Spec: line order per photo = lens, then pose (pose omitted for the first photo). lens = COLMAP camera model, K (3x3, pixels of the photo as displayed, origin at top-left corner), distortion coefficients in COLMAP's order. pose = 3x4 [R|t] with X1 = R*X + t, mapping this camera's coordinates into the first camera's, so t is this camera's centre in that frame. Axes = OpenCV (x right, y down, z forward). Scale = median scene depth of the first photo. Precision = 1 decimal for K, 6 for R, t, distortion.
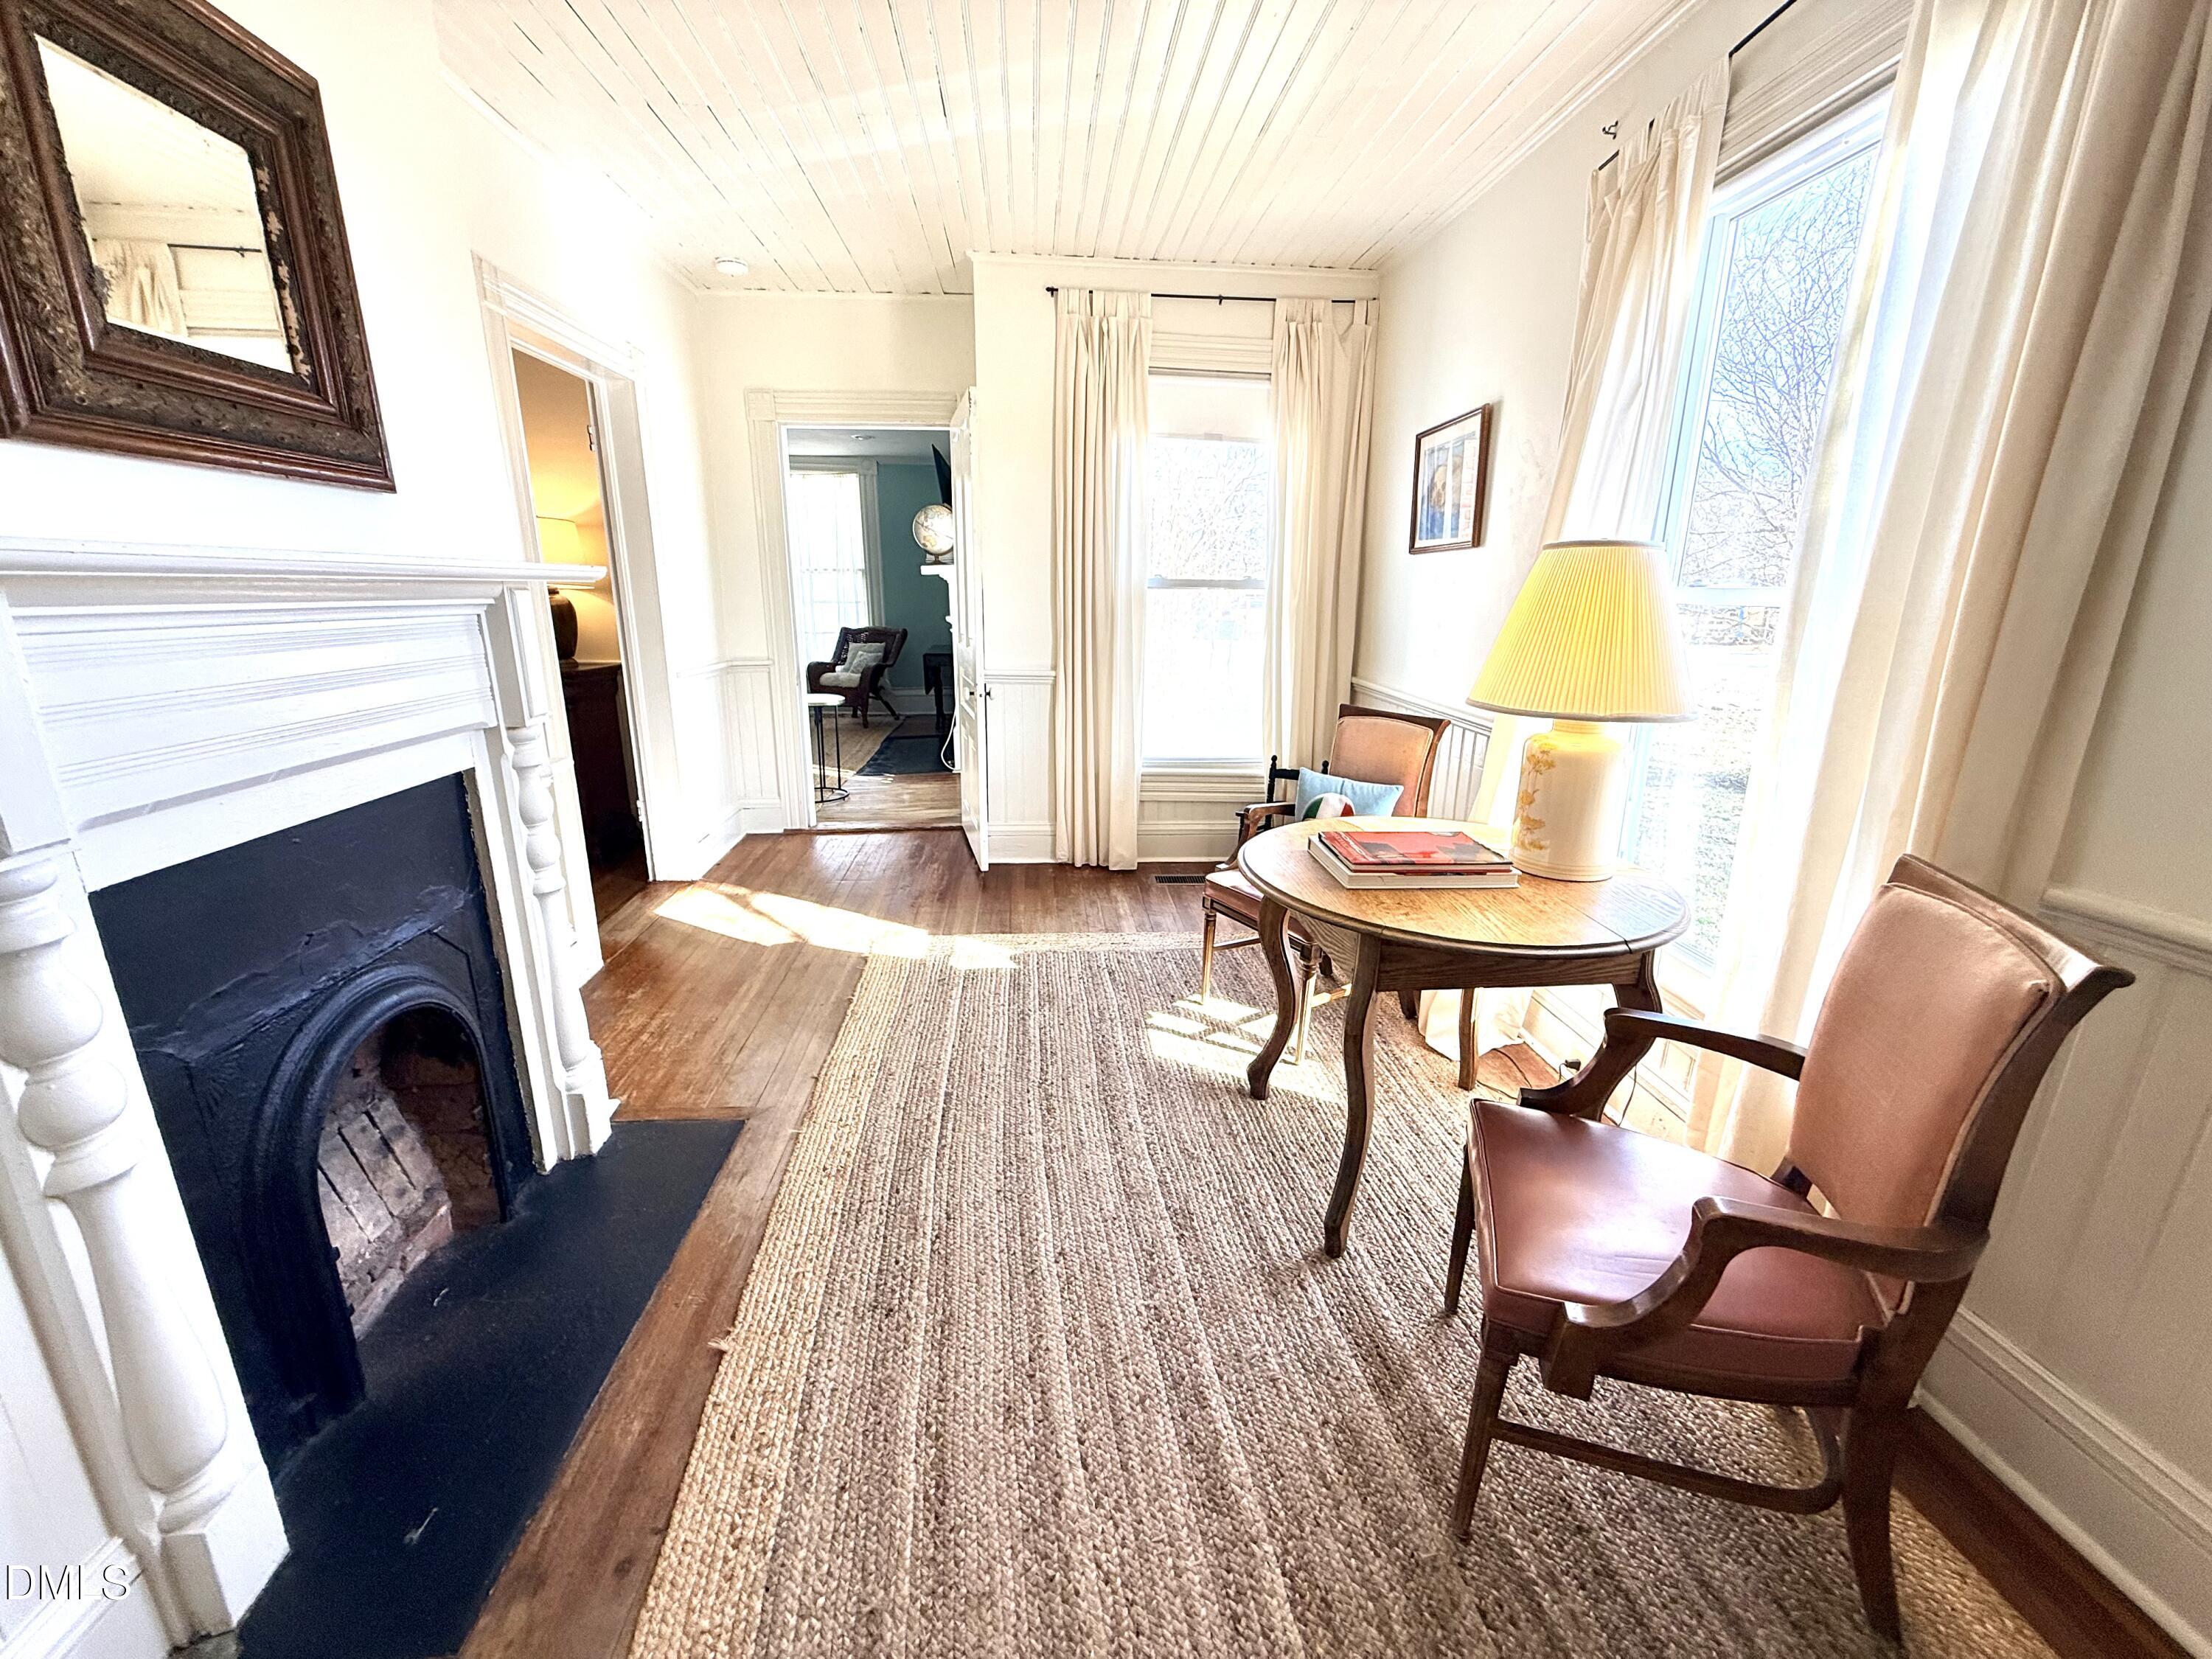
lens RADIAL K [[873.1, 0, 1096.8], [0, 873.1, 827.0], [0, 0, 1]] dist [-0.000357, -0.000006]
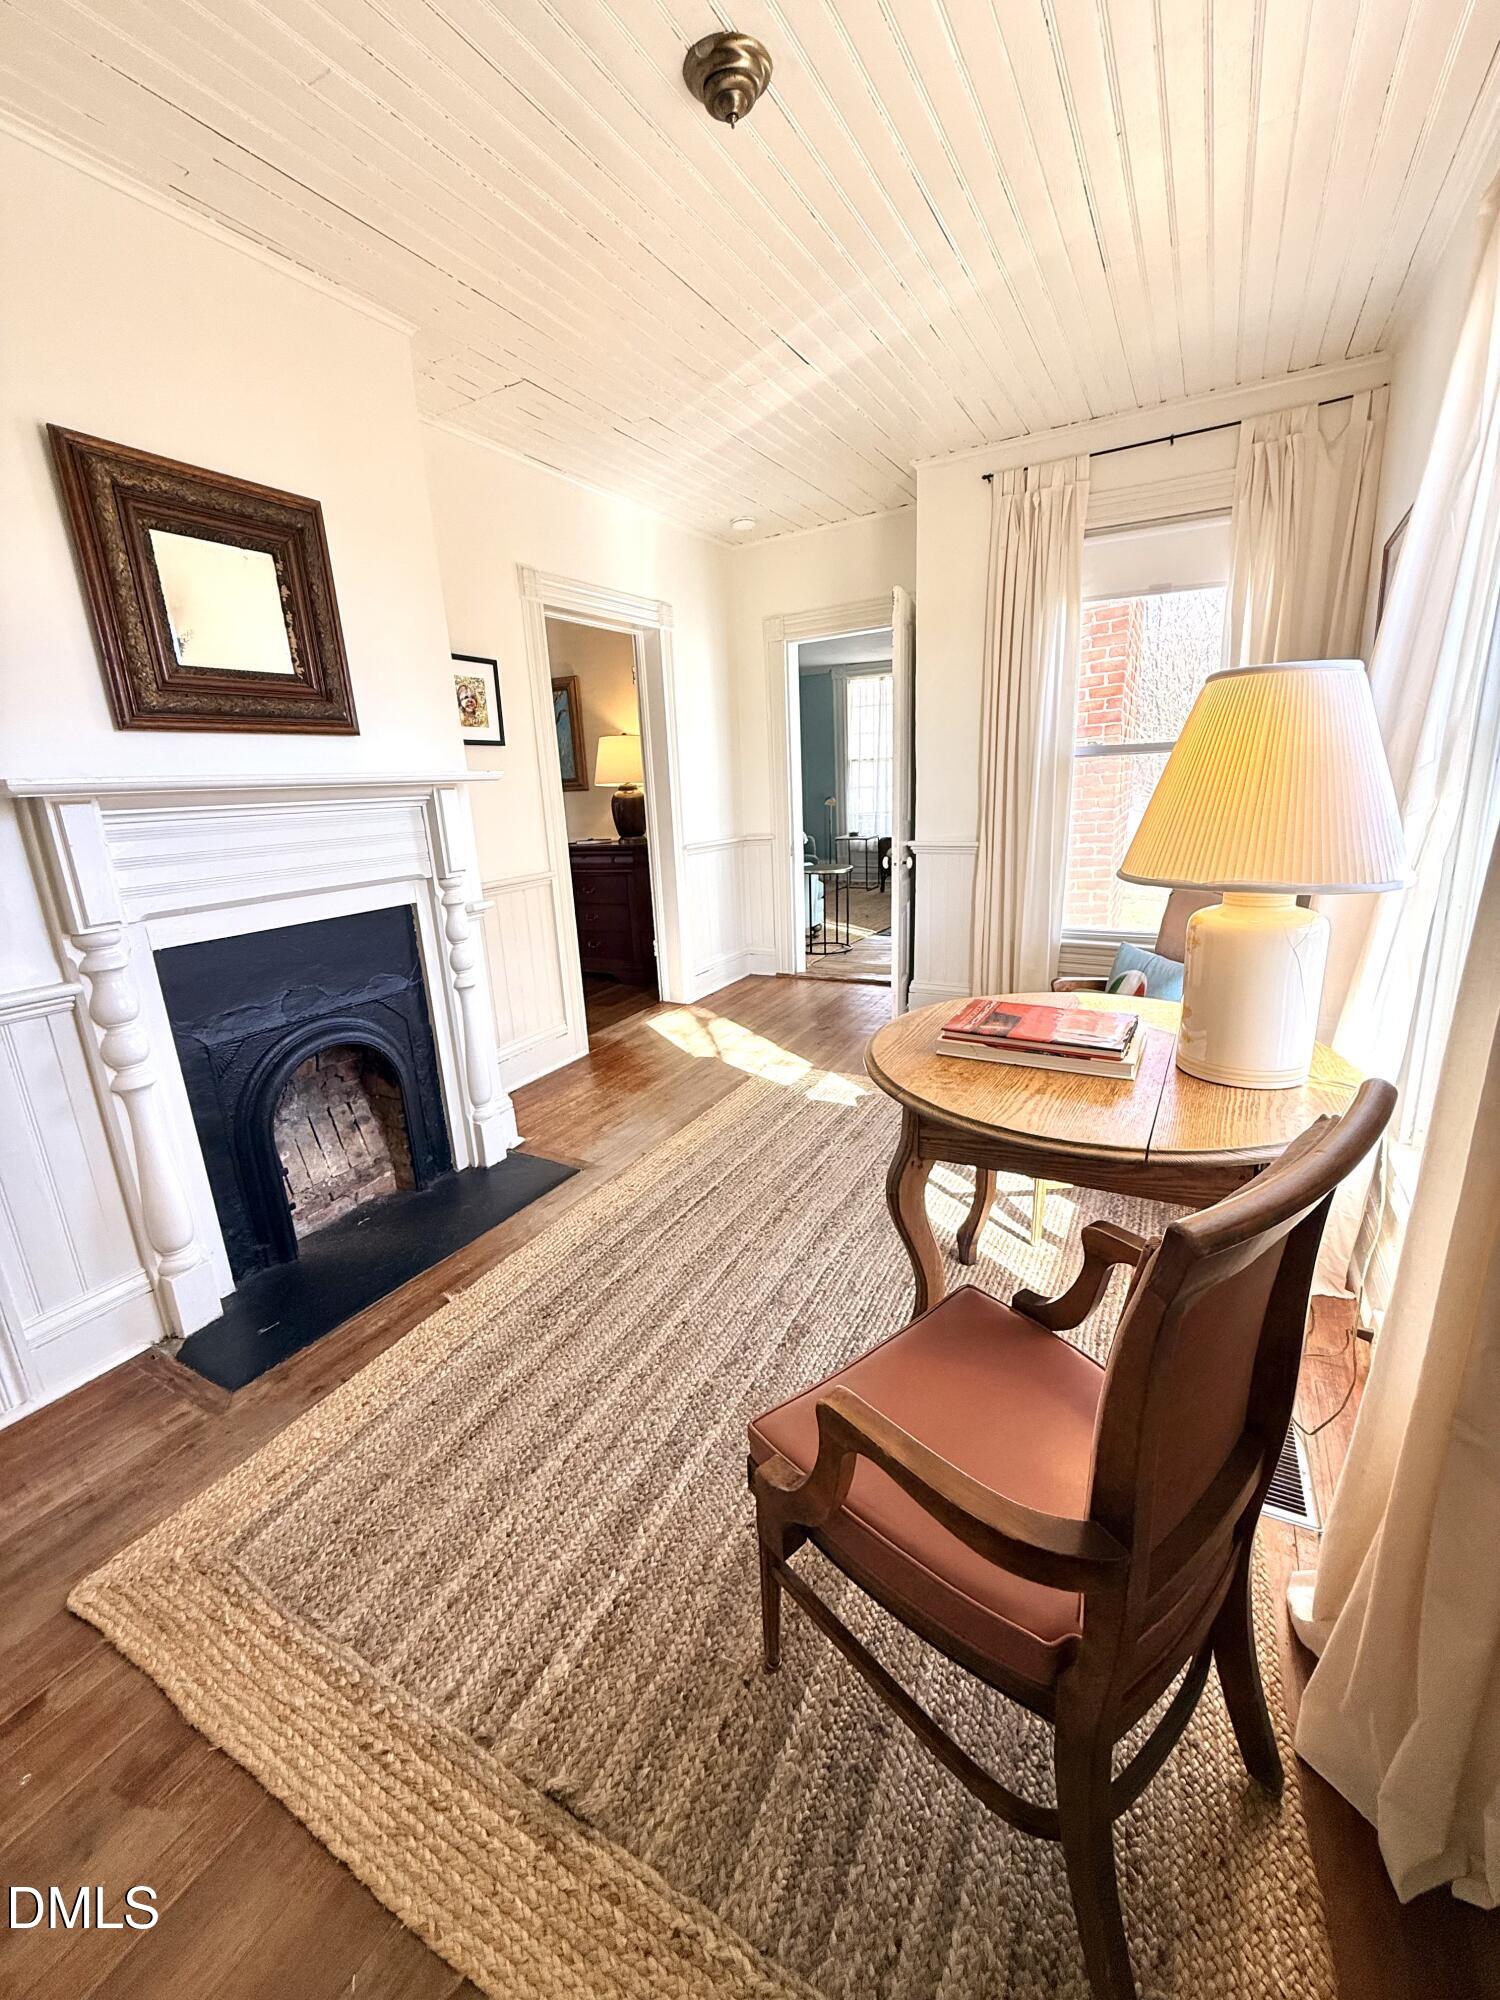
lens RADIAL K [[789.4, 0, 753.3], [0, 789.4, 994.1], [0, 0, 1]] dist [-0.000357, -0.000006]
pose [[0.833019, 0.095810, -0.544885, 0.608099], [-0.091520, 0.995185, 0.035072, -0.009494], [0.545622, 0.020652, 0.837777, 0.135099]]
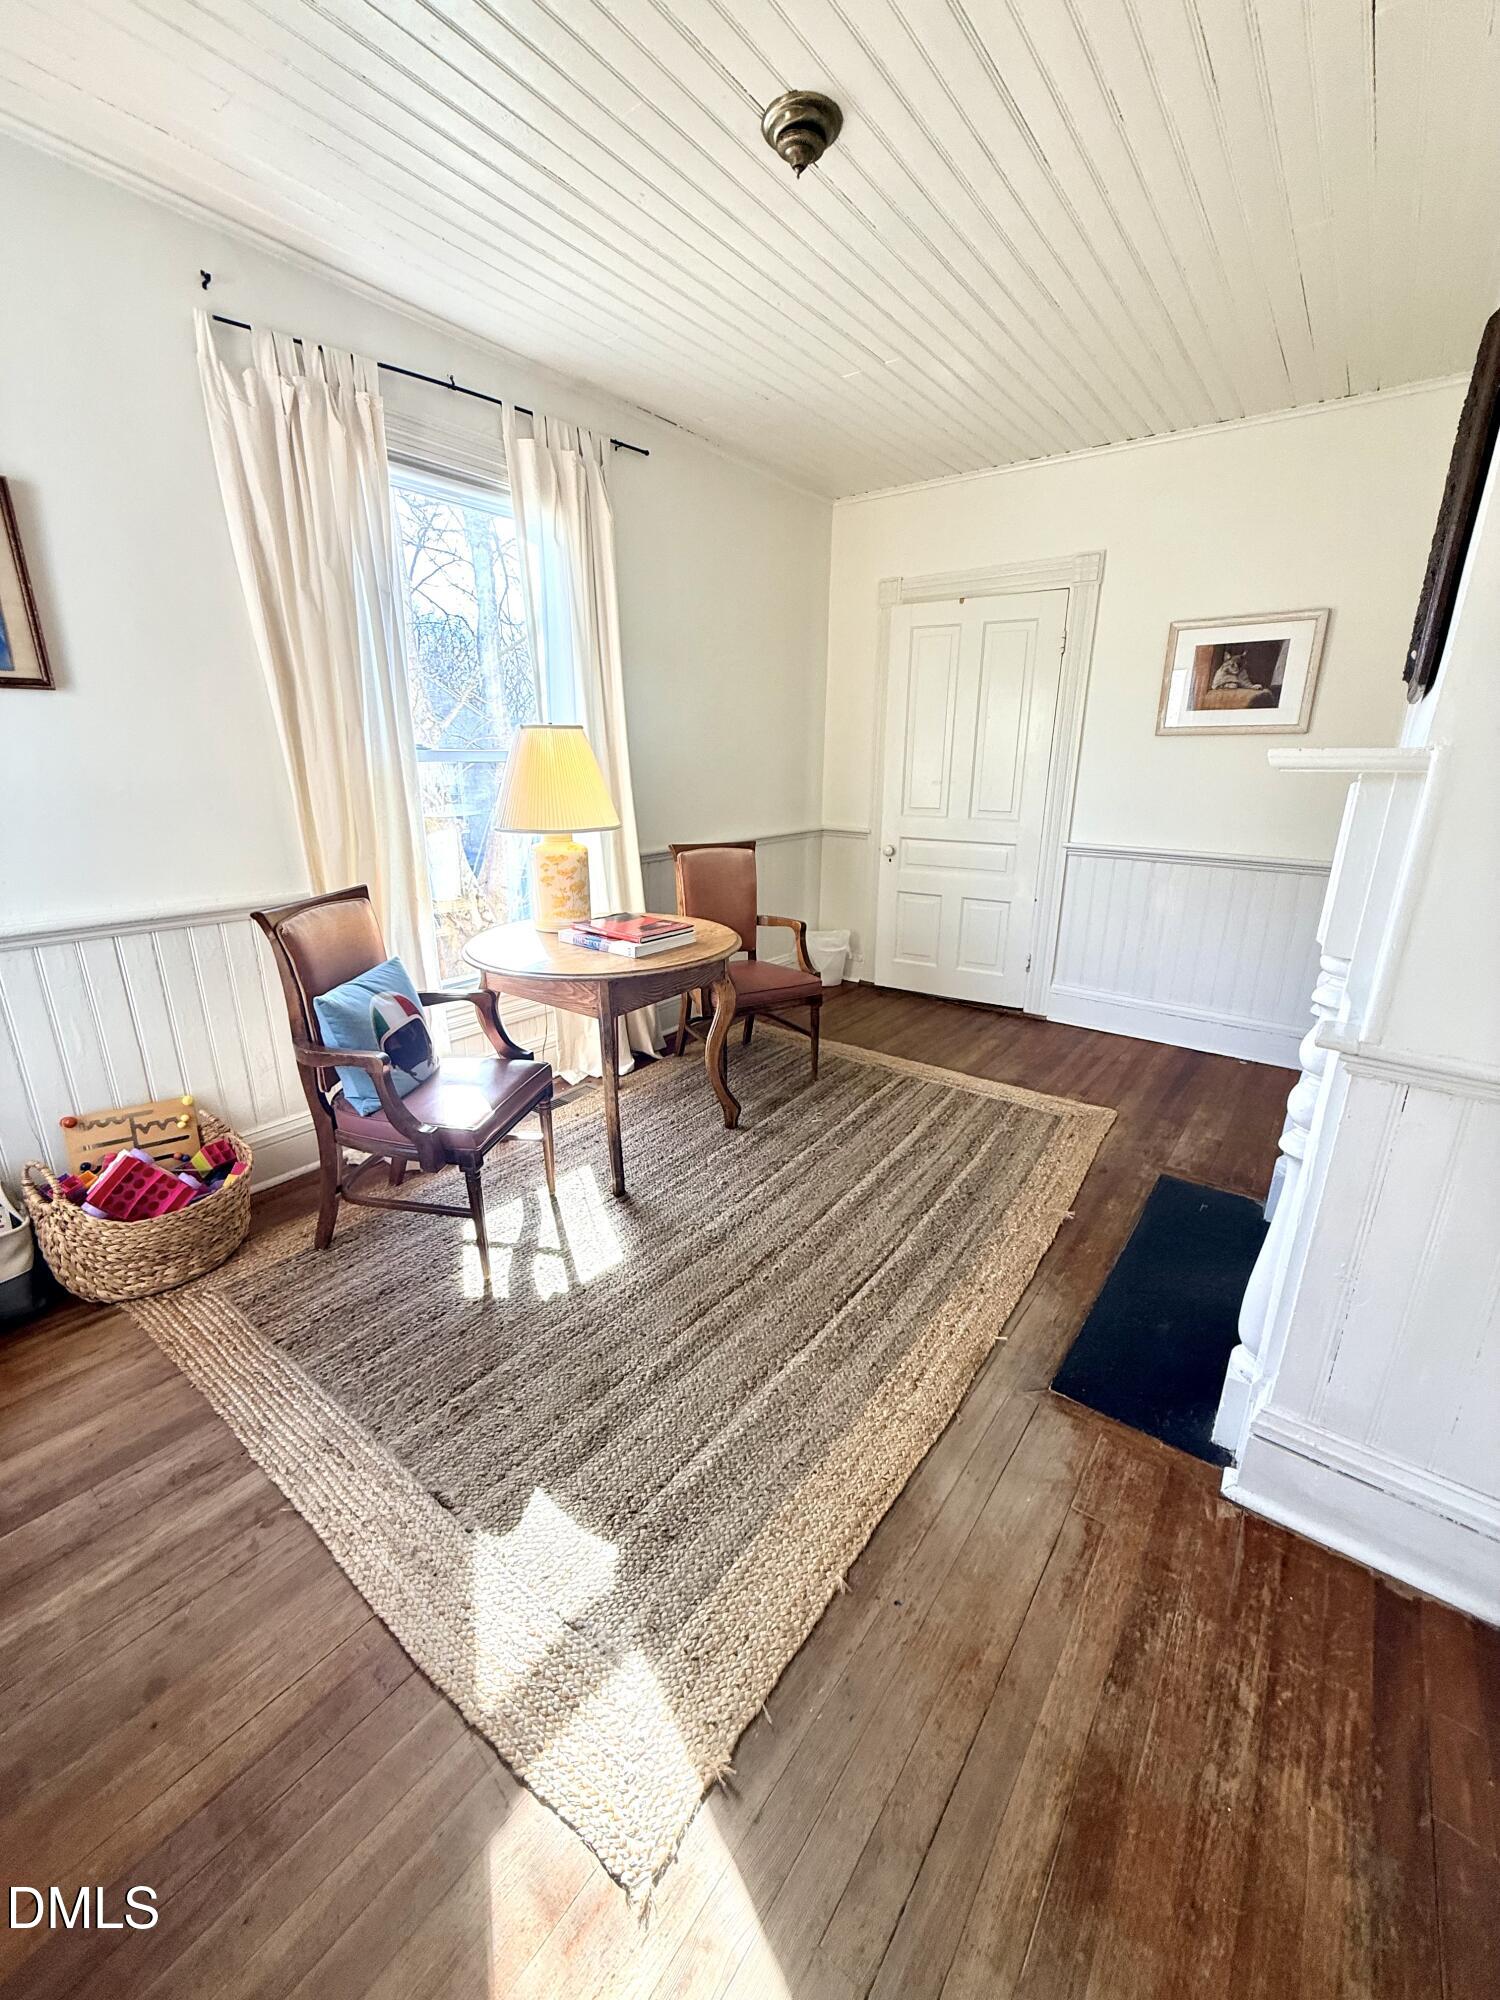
lens RADIAL K [[789.4, 0, 755.5], [0, 789.4, 999.2], [0, 0, 1]] dist [-0.000357, -0.000006]
pose [[-0.750675, -0.216098, 0.624331, -0.758307], [0.154195, 0.861590, 0.483619, -0.545564], [-0.642426, 0.459309, -0.613453, 1.923686]]
